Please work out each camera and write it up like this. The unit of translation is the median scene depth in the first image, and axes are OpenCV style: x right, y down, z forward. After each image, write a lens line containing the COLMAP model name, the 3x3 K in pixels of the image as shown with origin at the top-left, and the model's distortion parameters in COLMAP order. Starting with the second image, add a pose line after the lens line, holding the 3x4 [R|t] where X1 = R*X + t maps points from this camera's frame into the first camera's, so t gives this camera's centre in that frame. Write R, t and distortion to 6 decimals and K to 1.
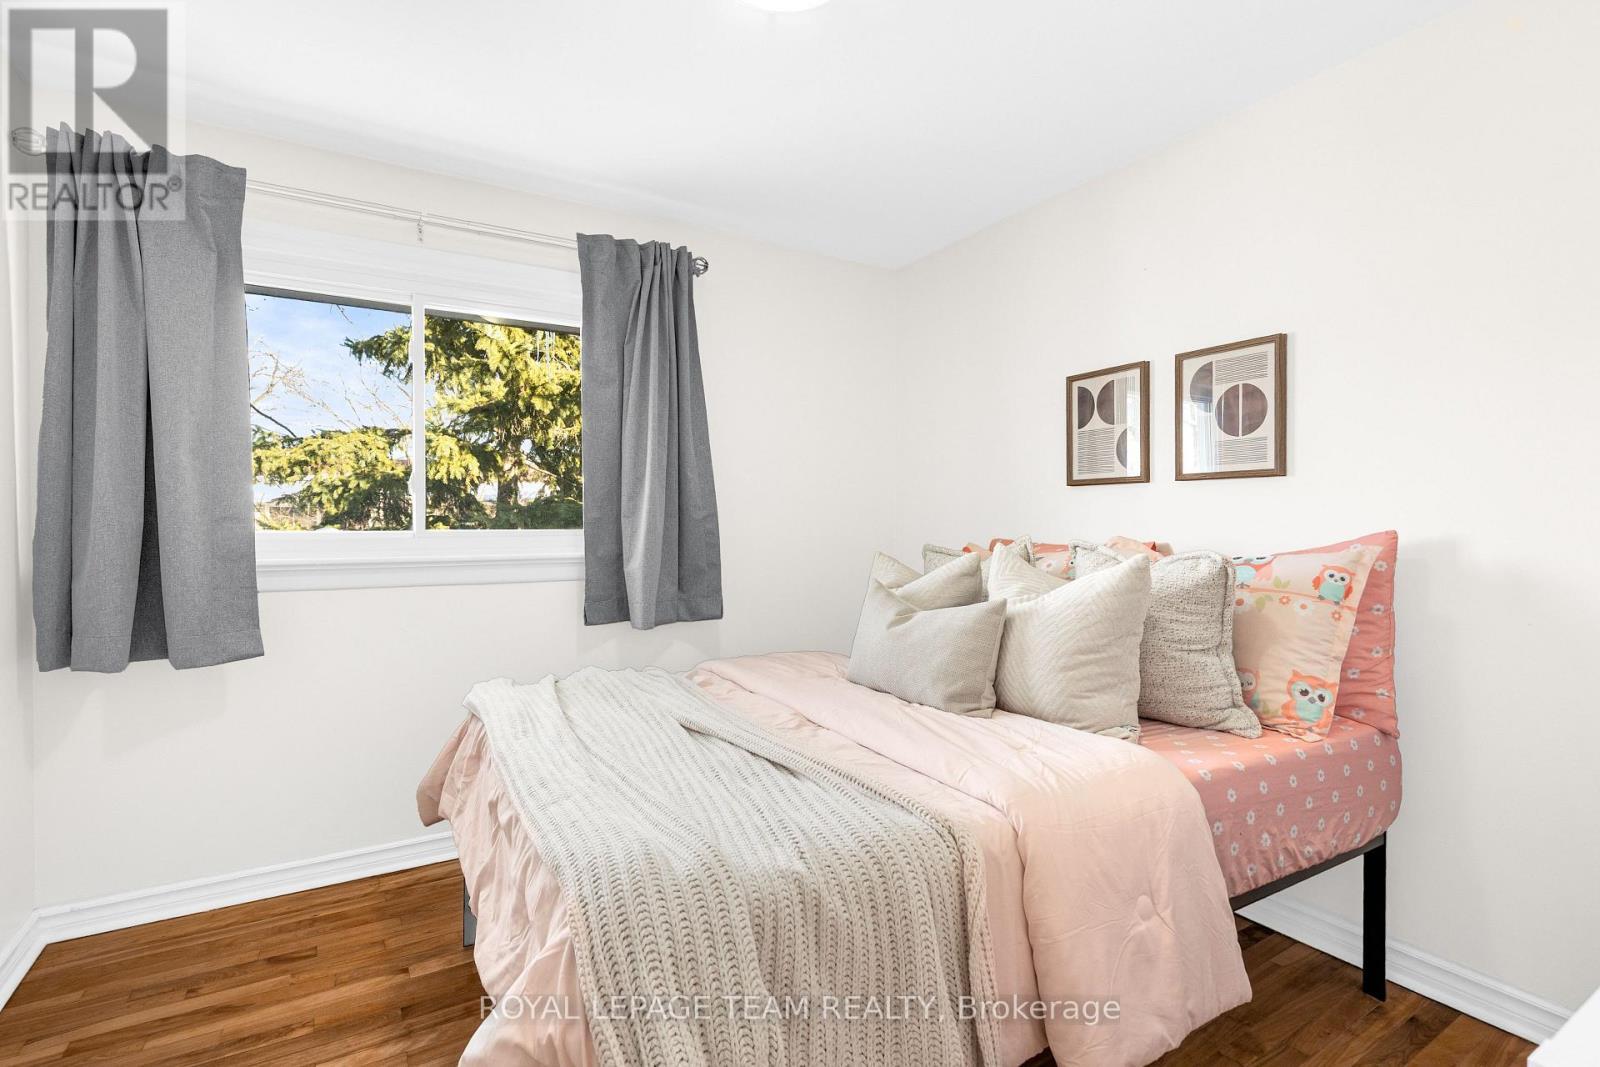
lens RADIAL K [[742.6, 0, 805.0], [0, 742.6, 536.1], [0, 0, 1]] dist [-0.000252, -0.000121]
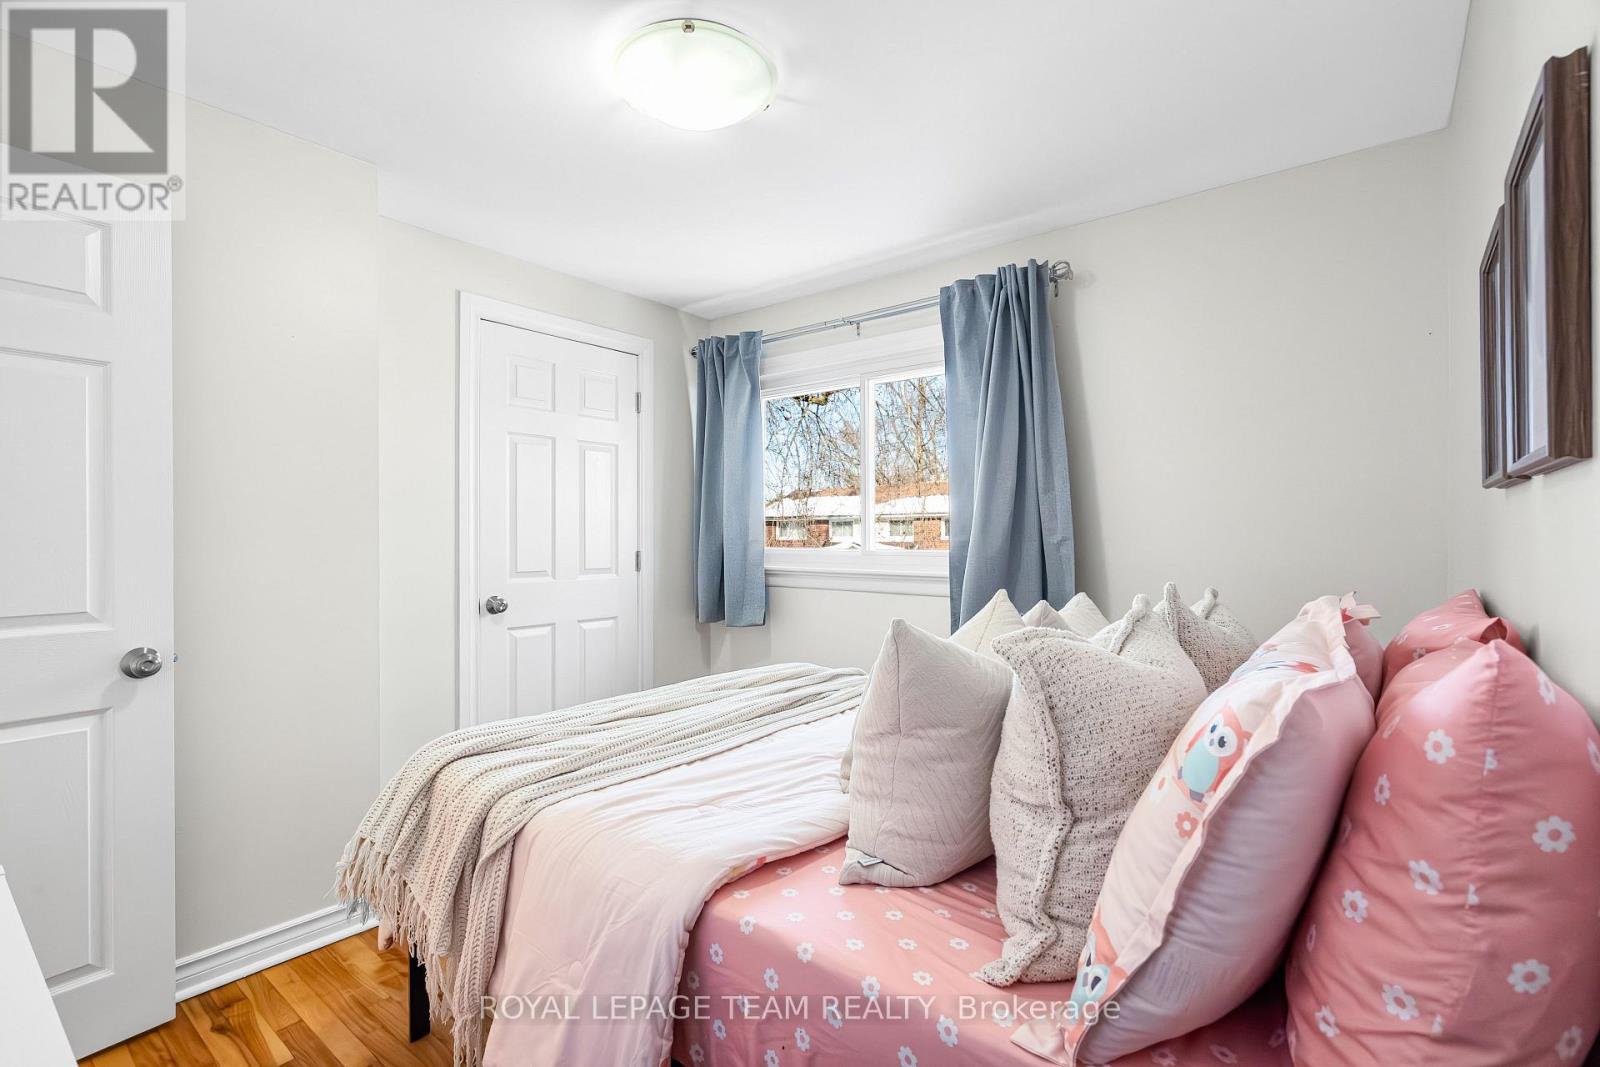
lens RADIAL K [[742.6, 0, 805.0], [0, 742.6, 536.1], [0, 0, 1]] dist [-0.000252, -0.000121]
pose [[0.348487, 0.002163, -0.937311, 0.700202], [-0.012187, 0.999923, -0.002224, -0.033419], [0.937235, 0.012198, 0.348486, 0.449827]]
